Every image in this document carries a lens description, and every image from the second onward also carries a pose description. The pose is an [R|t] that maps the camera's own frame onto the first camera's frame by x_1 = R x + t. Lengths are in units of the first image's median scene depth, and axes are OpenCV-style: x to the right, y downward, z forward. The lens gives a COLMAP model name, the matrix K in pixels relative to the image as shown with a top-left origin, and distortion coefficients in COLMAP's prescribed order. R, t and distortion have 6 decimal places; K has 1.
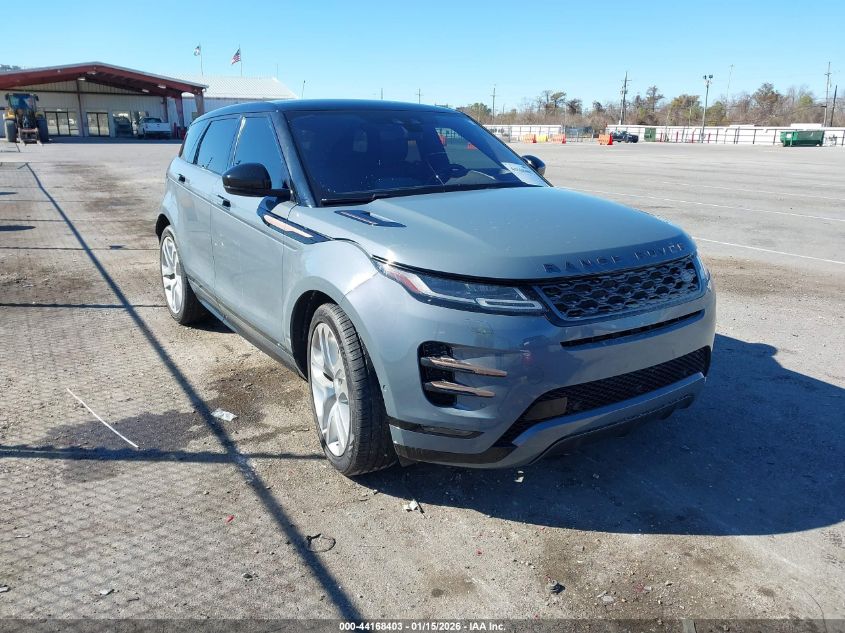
lens RADIAL K [[670.7, 0, 421.5], [0, 670.7, 319.2], [0, 0, 1]] dist [0.007240, -0.004580]
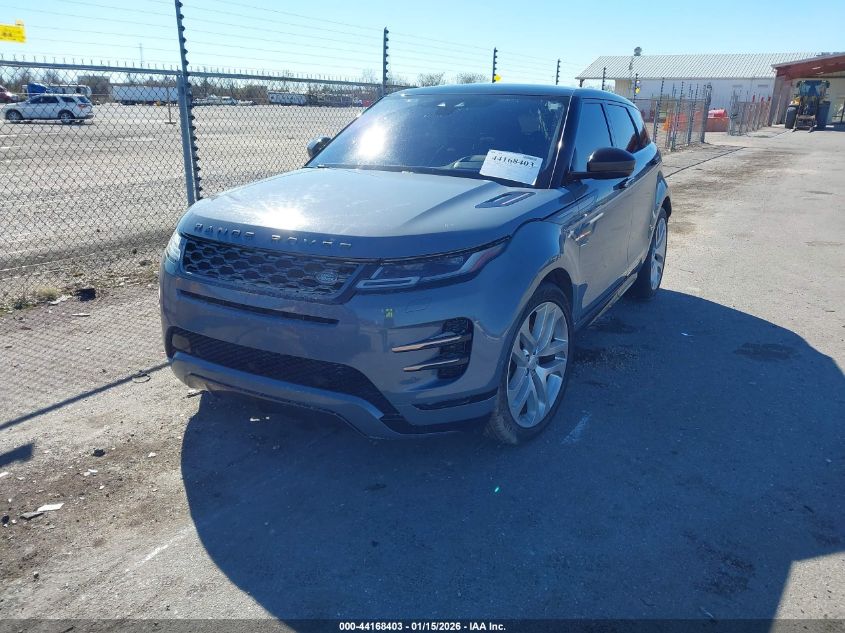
lens RADIAL K [[670.7, 0, 421.2], [0, 670.7, 314.1], [0, 0, 1]] dist [0.007240, -0.004580]
pose [[0.432707, 0.263215, -0.862254, 1.351527], [-0.253973, 0.953283, 0.163550, -0.214149], [0.865021, 0.148220, 0.479342, 0.752949]]
